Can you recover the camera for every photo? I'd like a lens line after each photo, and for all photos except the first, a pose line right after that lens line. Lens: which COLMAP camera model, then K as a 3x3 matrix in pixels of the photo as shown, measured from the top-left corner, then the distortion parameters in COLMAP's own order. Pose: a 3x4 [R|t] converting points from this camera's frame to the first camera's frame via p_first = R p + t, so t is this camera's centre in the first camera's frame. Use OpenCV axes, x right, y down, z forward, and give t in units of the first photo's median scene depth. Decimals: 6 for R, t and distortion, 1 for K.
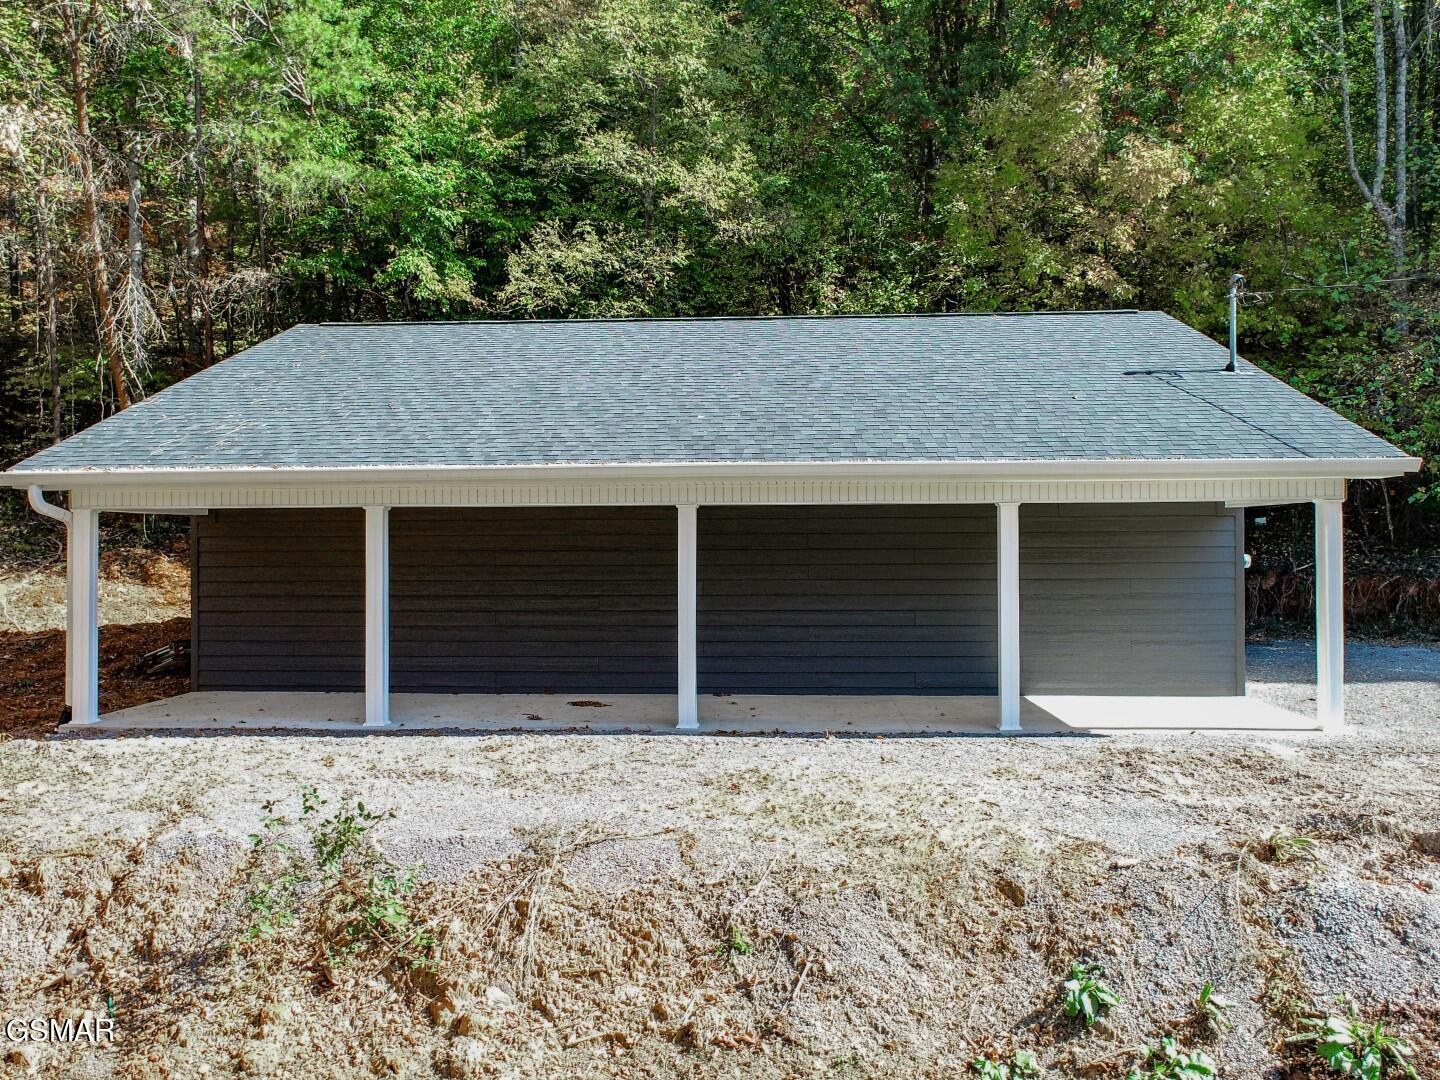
lens RADIAL K [[1019.3, 0, 720.0], [0, 1019.3, 540.0], [0, 0, 1]] dist [0.002615, 0.002652]
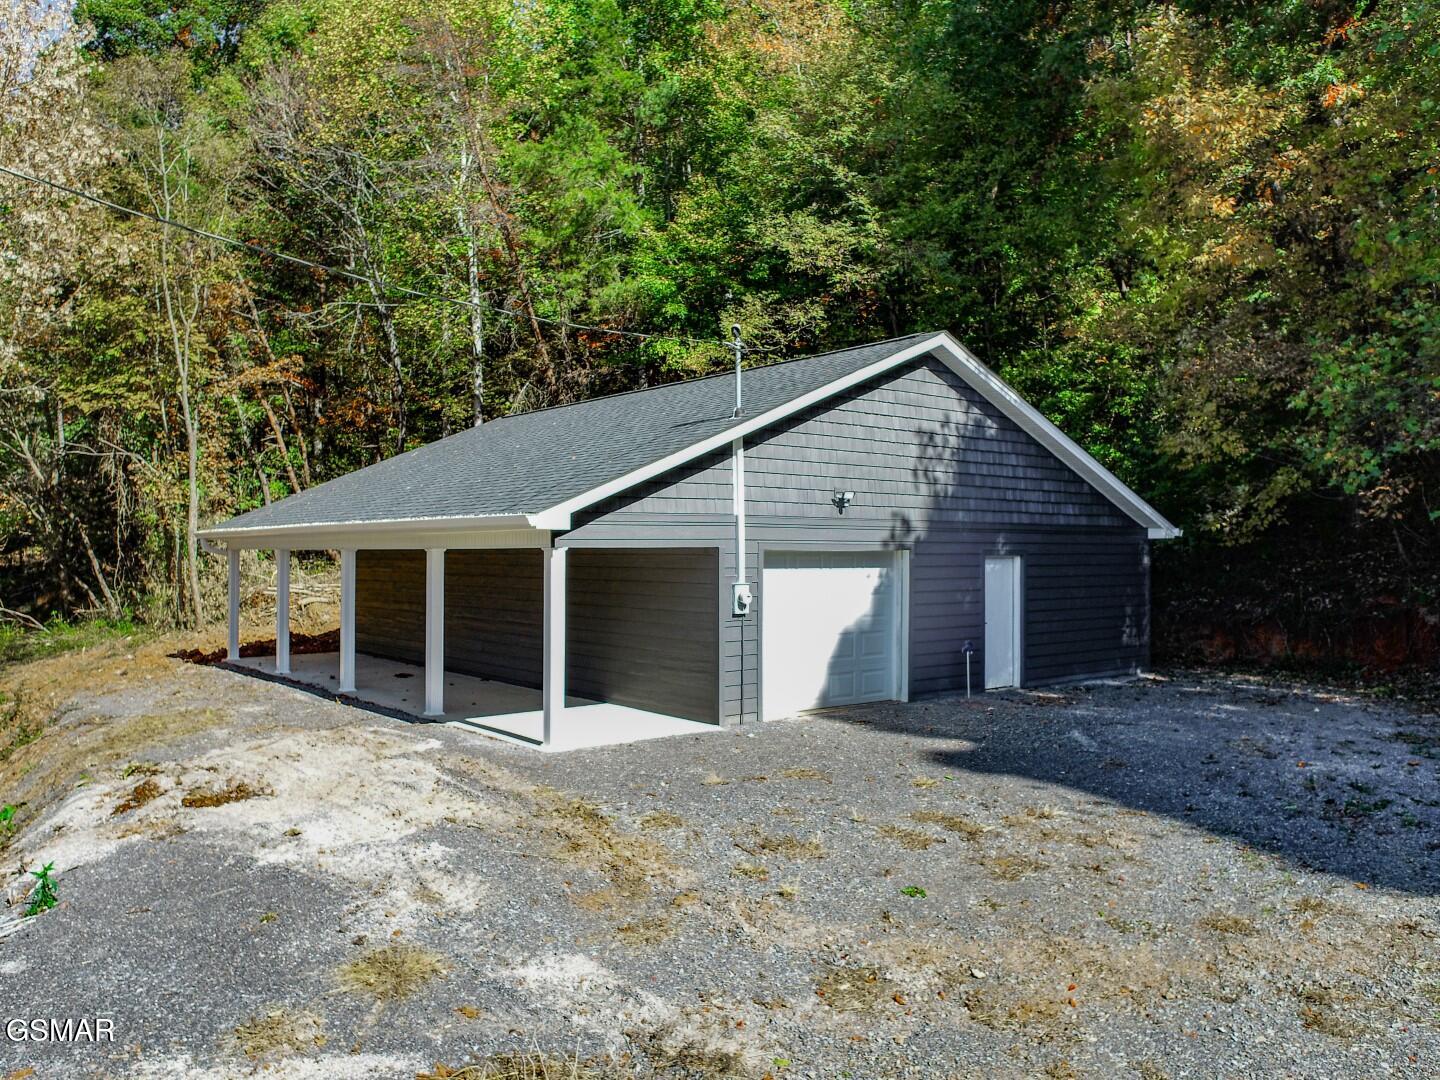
lens RADIAL K [[1019.3, 0, 720.0], [0, 1019.3, 540.0], [0, 0, 1]] dist [0.002615, 0.002652]
pose [[0.727078, -0.005070, -0.686536, 1.023118], [-0.005949, 0.999889, -0.013684, -0.021470], [0.686529, 0.014034, 0.726967, 0.185792]]
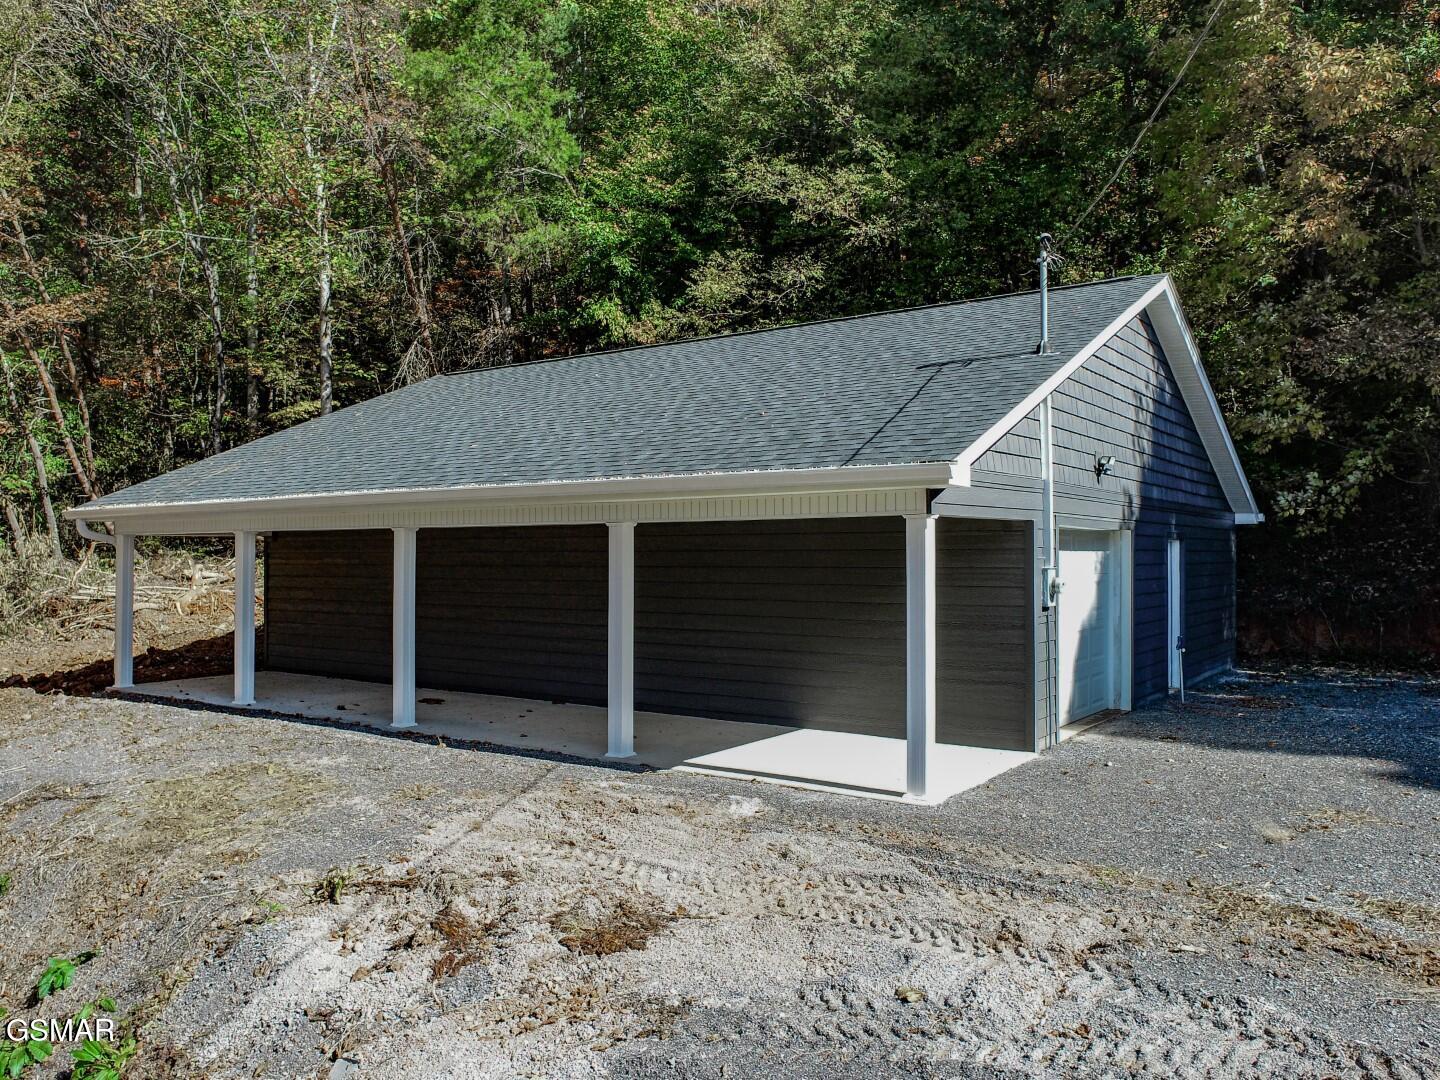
lens RADIAL K [[1046.9, 0, 720.0], [0, 1046.9, 540.0], [0, 0, 1]] dist [0.017974, 0.000993]
pose [[0.871047, -0.003846, -0.491185, 0.587578], [-0.004120, 0.999877, -0.015136, -0.003140], [0.491183, 0.015207, 0.870924, 0.113681]]
